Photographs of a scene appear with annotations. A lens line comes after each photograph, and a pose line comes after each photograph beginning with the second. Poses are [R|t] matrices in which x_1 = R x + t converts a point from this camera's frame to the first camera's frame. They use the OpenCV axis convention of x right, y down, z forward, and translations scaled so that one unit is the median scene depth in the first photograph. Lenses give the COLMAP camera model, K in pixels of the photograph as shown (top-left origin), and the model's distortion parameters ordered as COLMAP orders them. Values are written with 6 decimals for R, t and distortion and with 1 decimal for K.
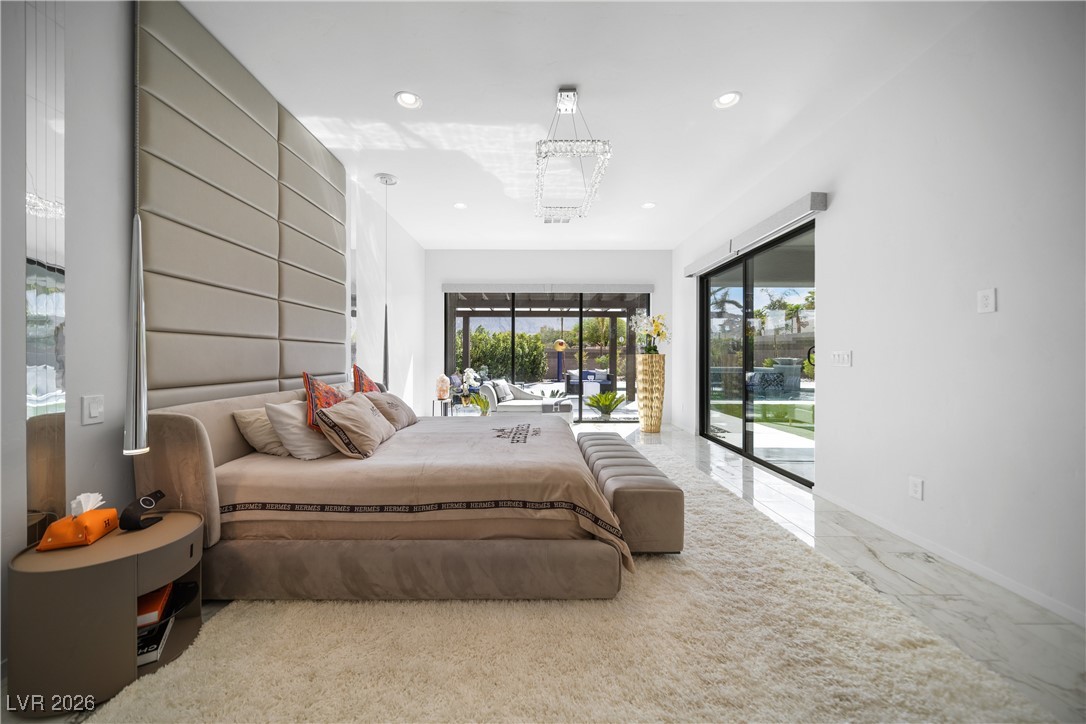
lens RADIAL K [[386.9, 0, 539.9], [0, 386.9, 357.0], [0, 0, 1]] dist [0.000067, -0.000698]
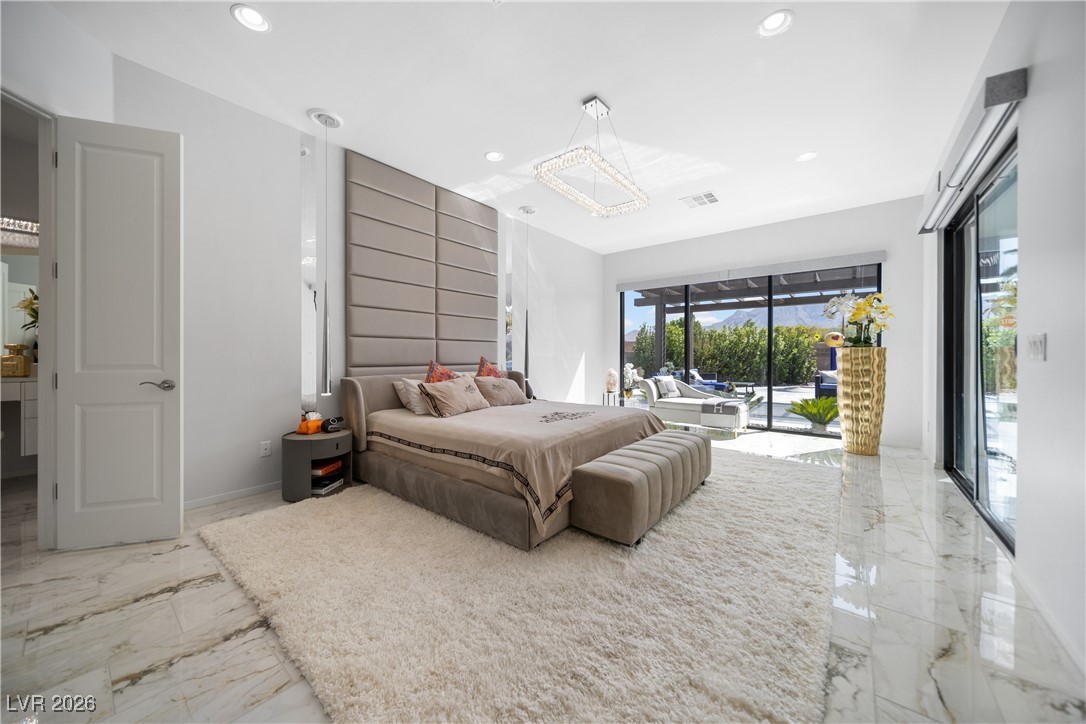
lens RADIAL K [[386.9, 0, 526.2], [0, 386.9, 355.9], [0, 0, 1]] dist [0.000067, -0.000698]
pose [[0.761568, 0.002322, -0.648080, 0.640740], [-0.001046, 0.999997, 0.002354, 0.017162], [0.648084, -0.001115, 0.761568, 0.066558]]
